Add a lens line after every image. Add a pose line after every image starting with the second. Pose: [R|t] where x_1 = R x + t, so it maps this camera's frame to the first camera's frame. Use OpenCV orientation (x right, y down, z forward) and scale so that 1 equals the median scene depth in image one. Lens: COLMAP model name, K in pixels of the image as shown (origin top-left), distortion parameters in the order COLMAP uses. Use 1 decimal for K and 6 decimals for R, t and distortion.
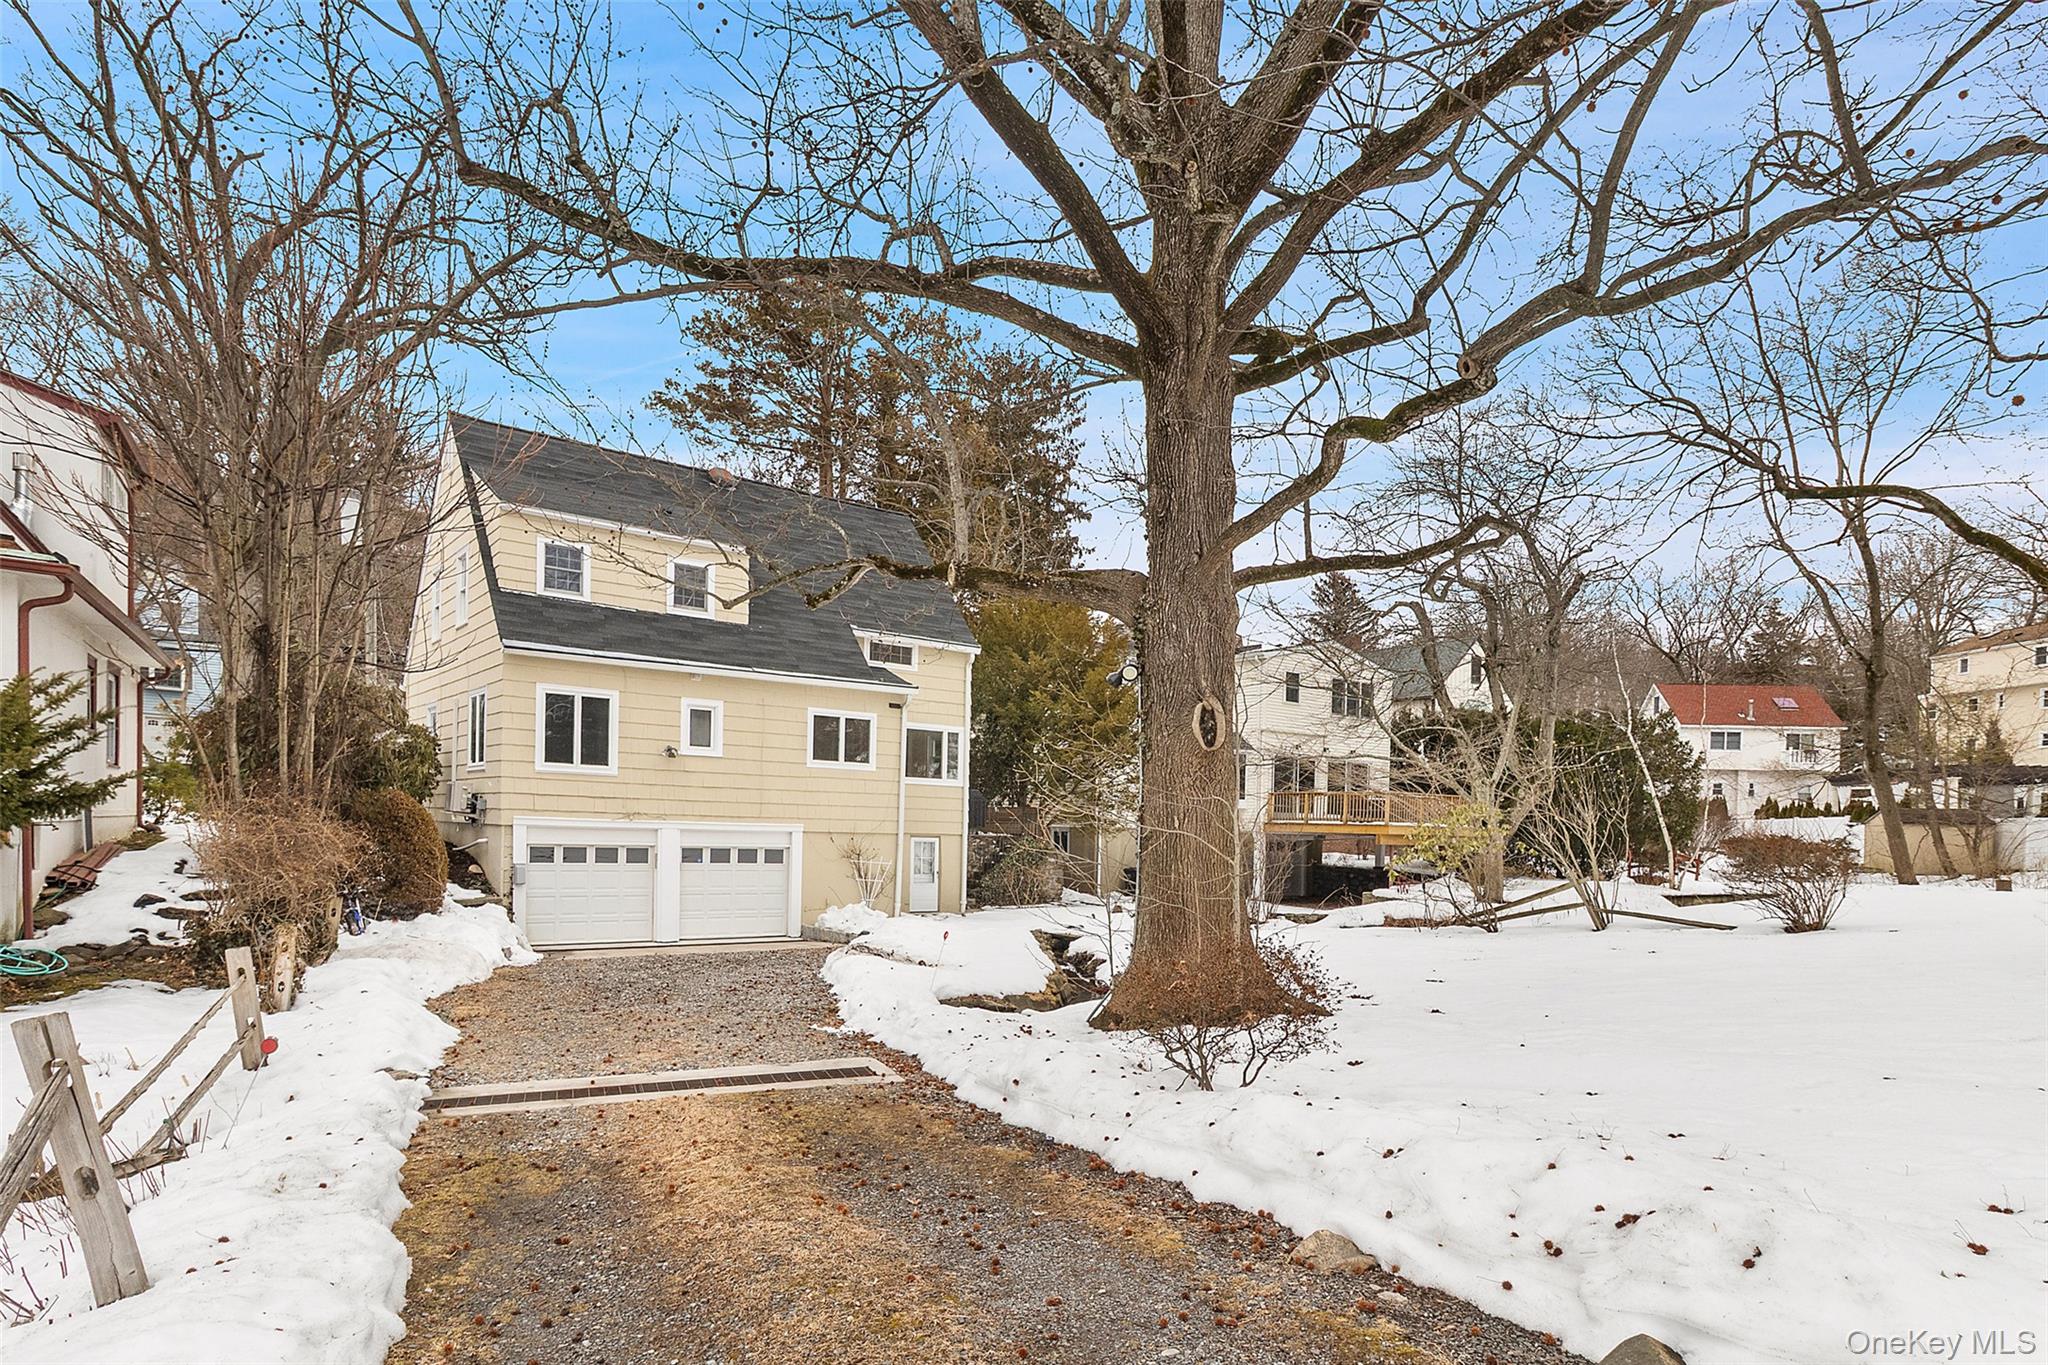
lens RADIAL K [[1183.5, 0, 1029.6], [0, 1183.5, 870.5], [0, 0, 1]] dist [0.000074, -0.000834]
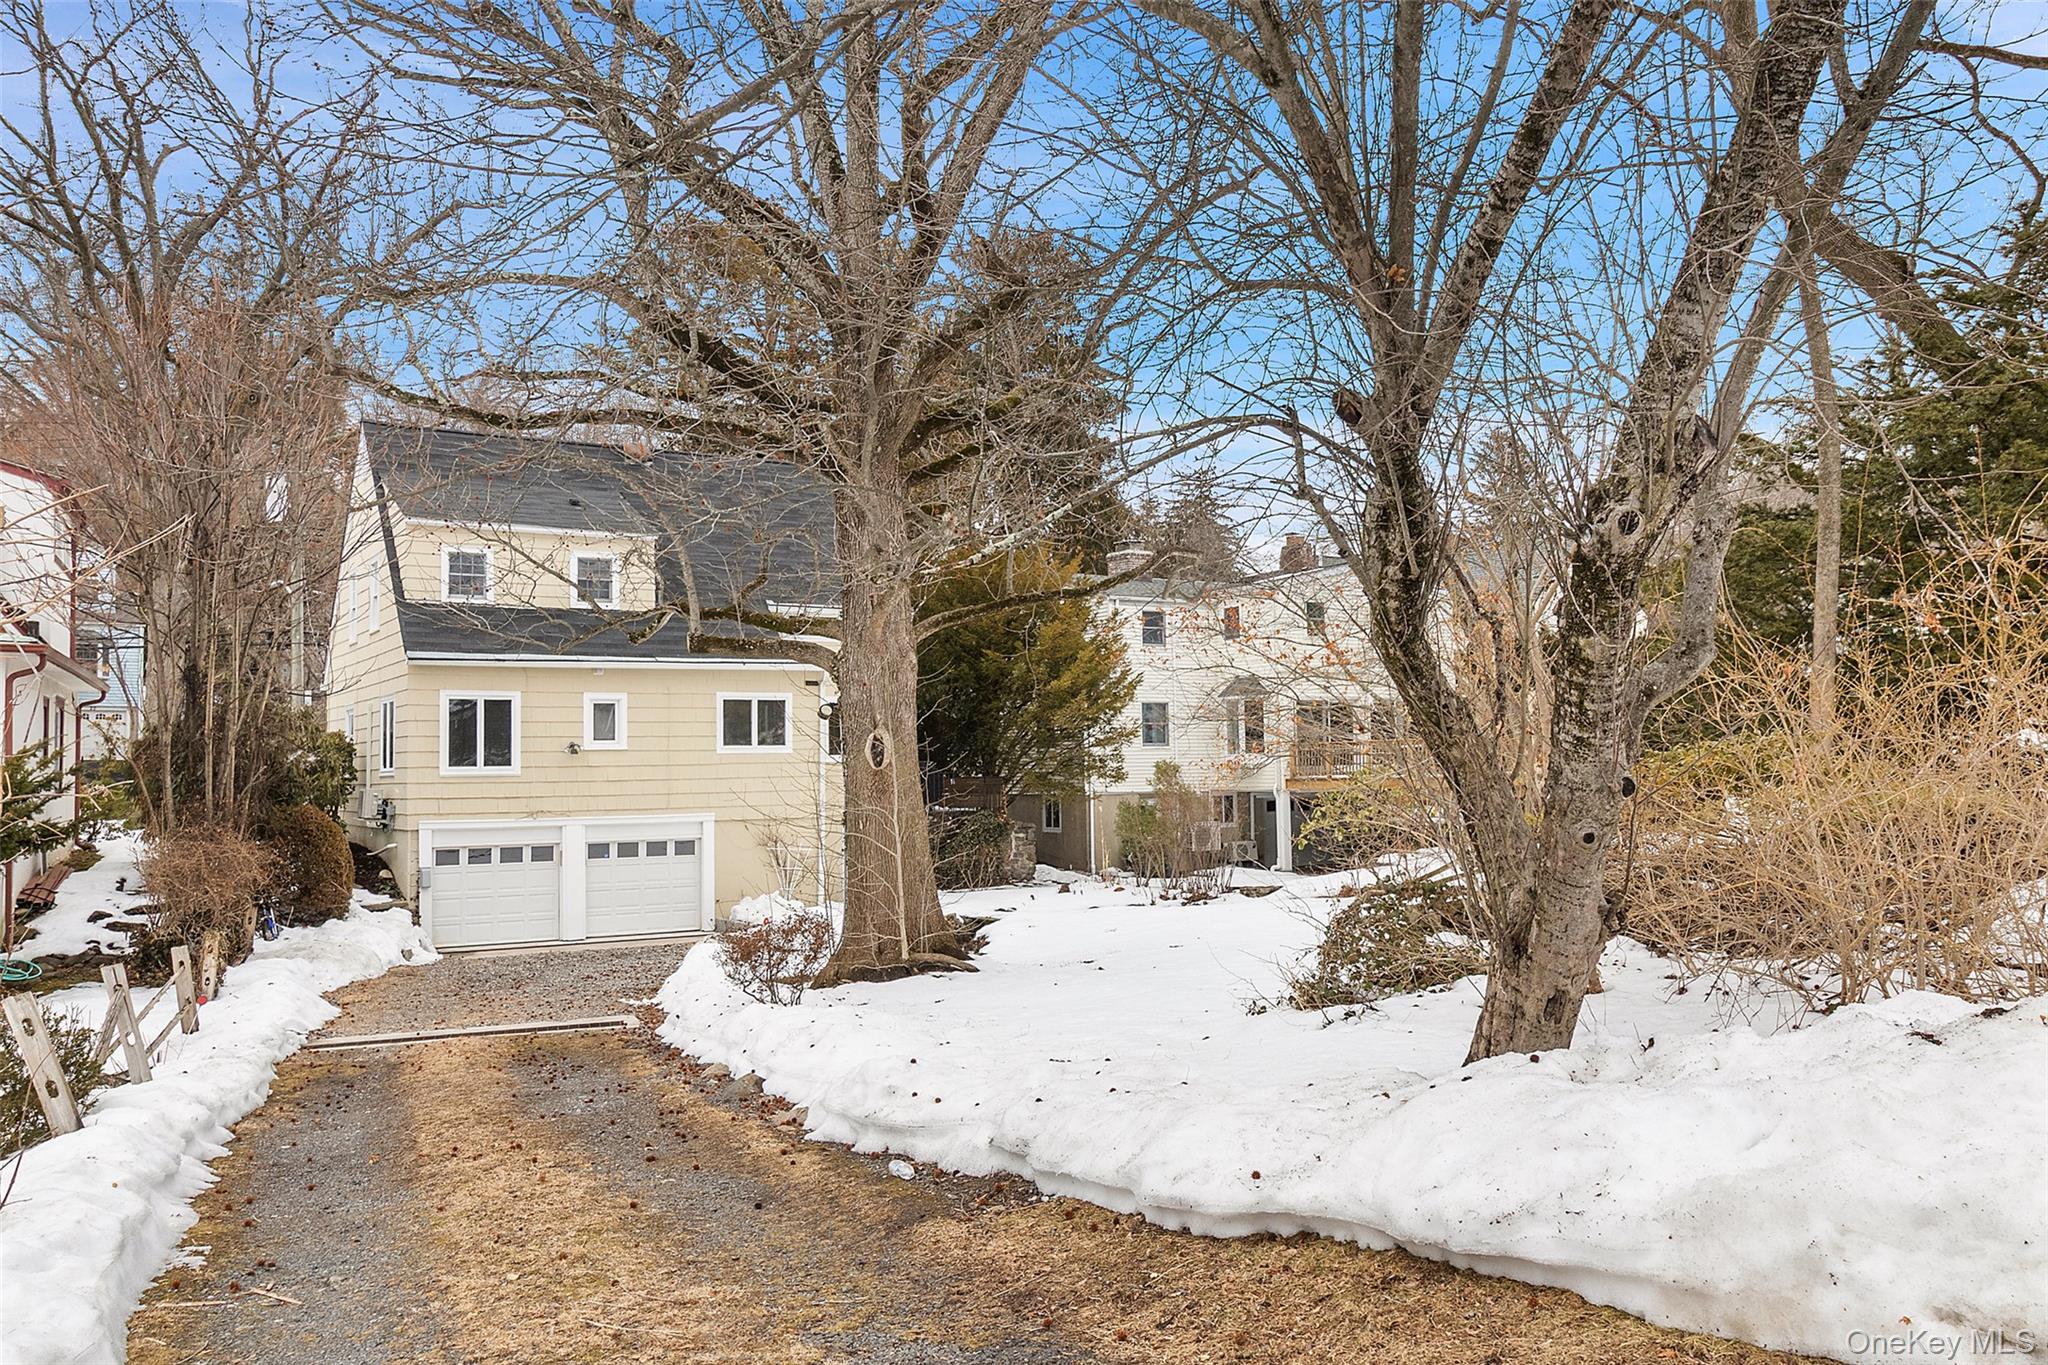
lens RADIAL K [[1684.4, 0, 1024.0], [0, 1684.4, 682.5], [0, 0, 1]] dist [0.001649, 0.006822]
pose [[0.992969, -0.050988, -0.106834, 0.234209], [0.041155, 0.994880, -0.092300, -0.008597], [0.110993, 0.087254, 0.989983, -0.378198]]
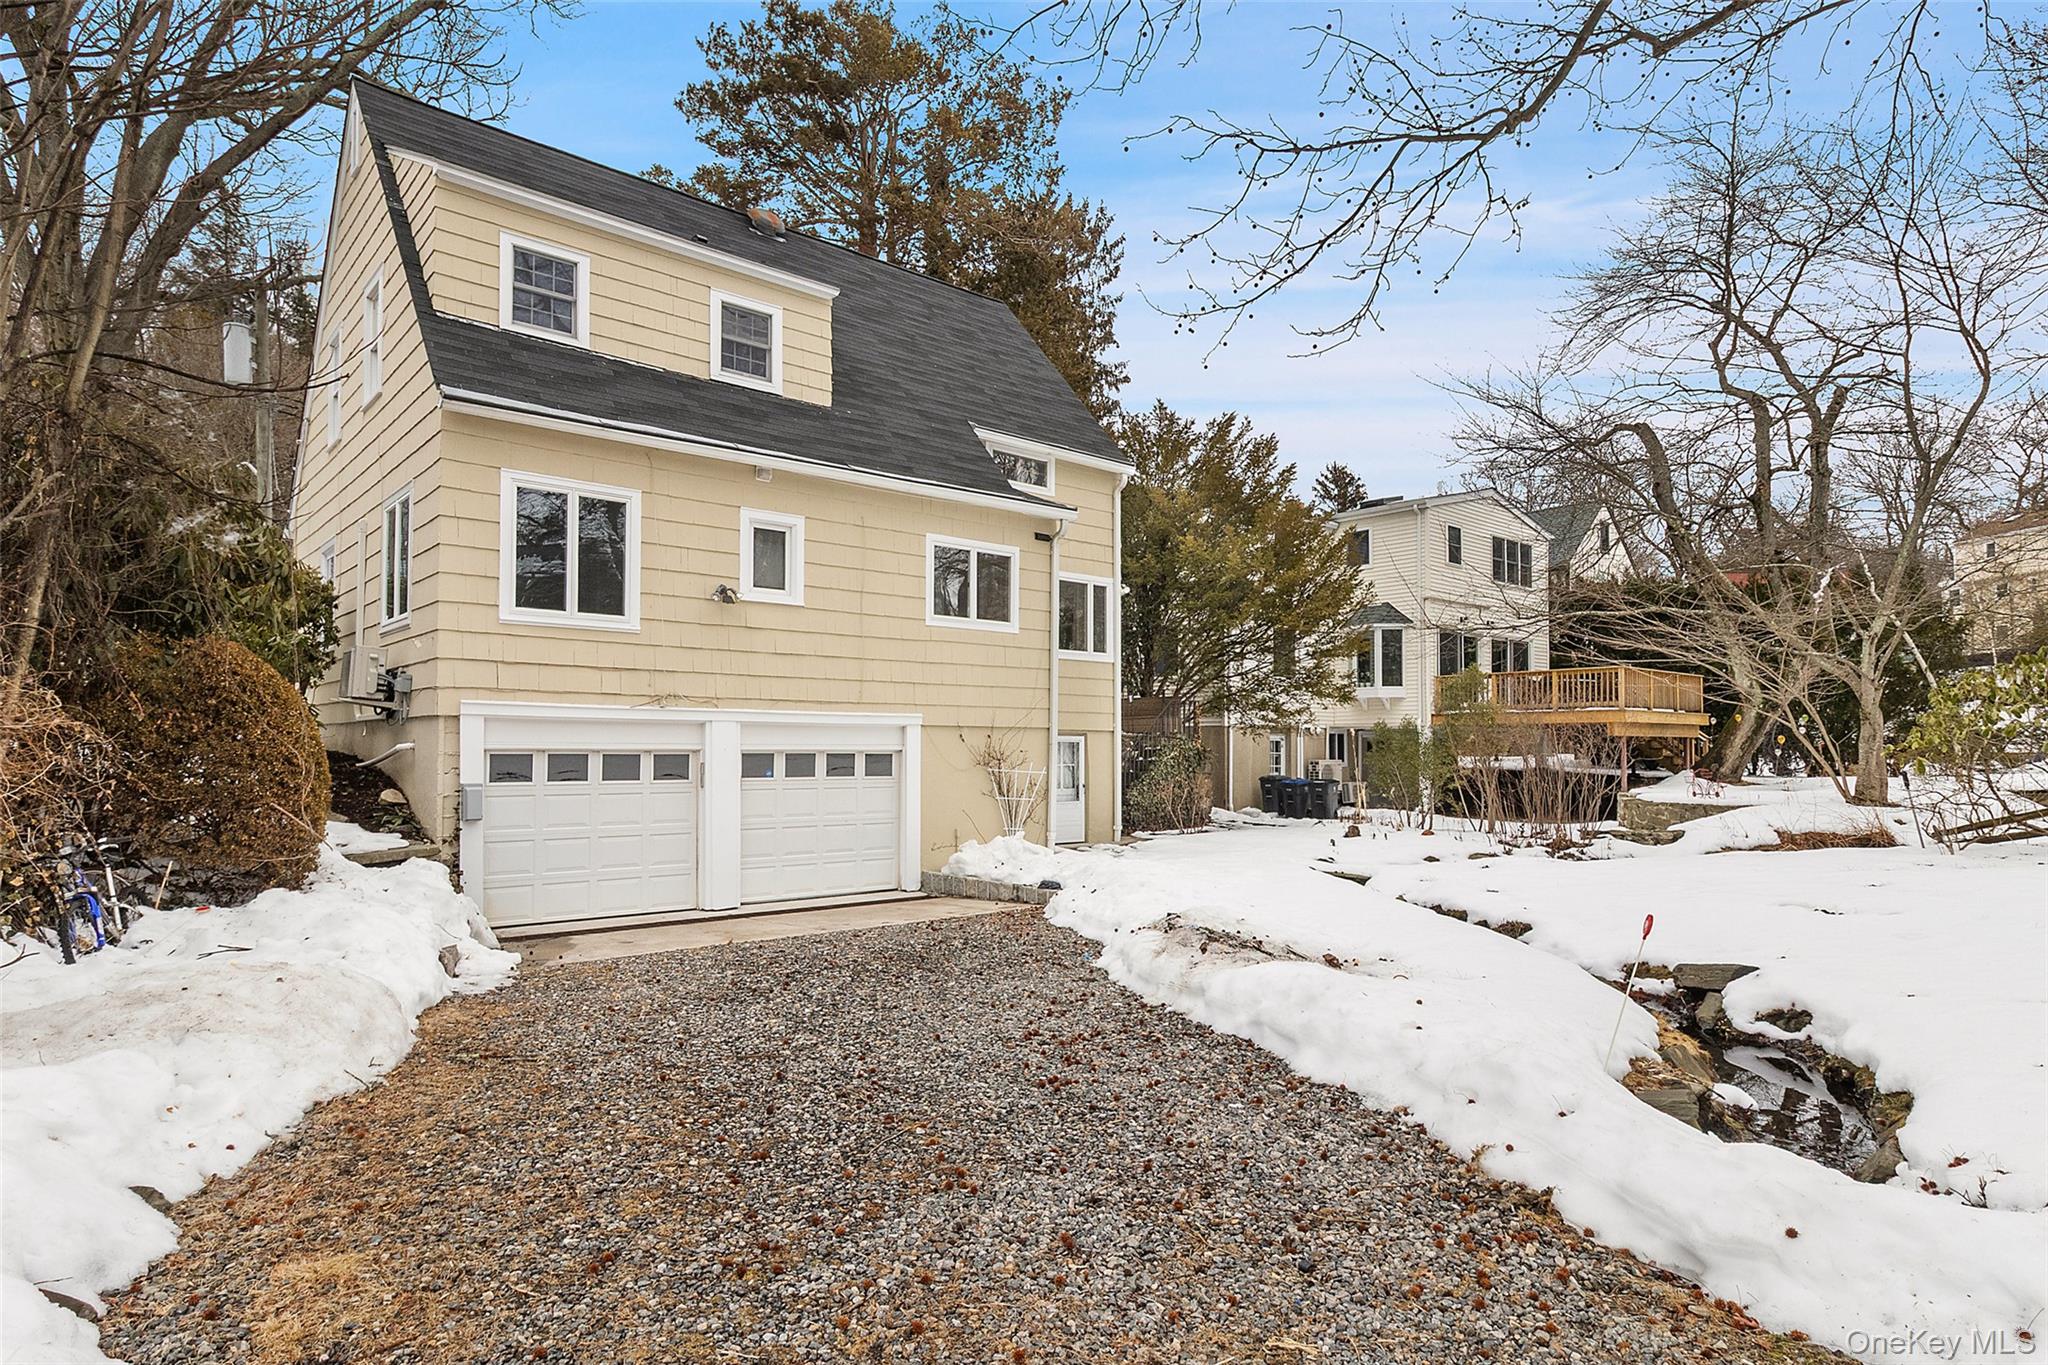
lens RADIAL K [[1139.2, 0, 1024.1], [0, 1139.2, 732.8], [0, 0, 1]] dist [0.002694, 0.000120]
pose [[0.998246, -0.023595, 0.054305, -0.187794], [0.026295, 0.998425, -0.049563, 0.003506], [-0.053050, 0.050904, 0.997294, 0.422024]]
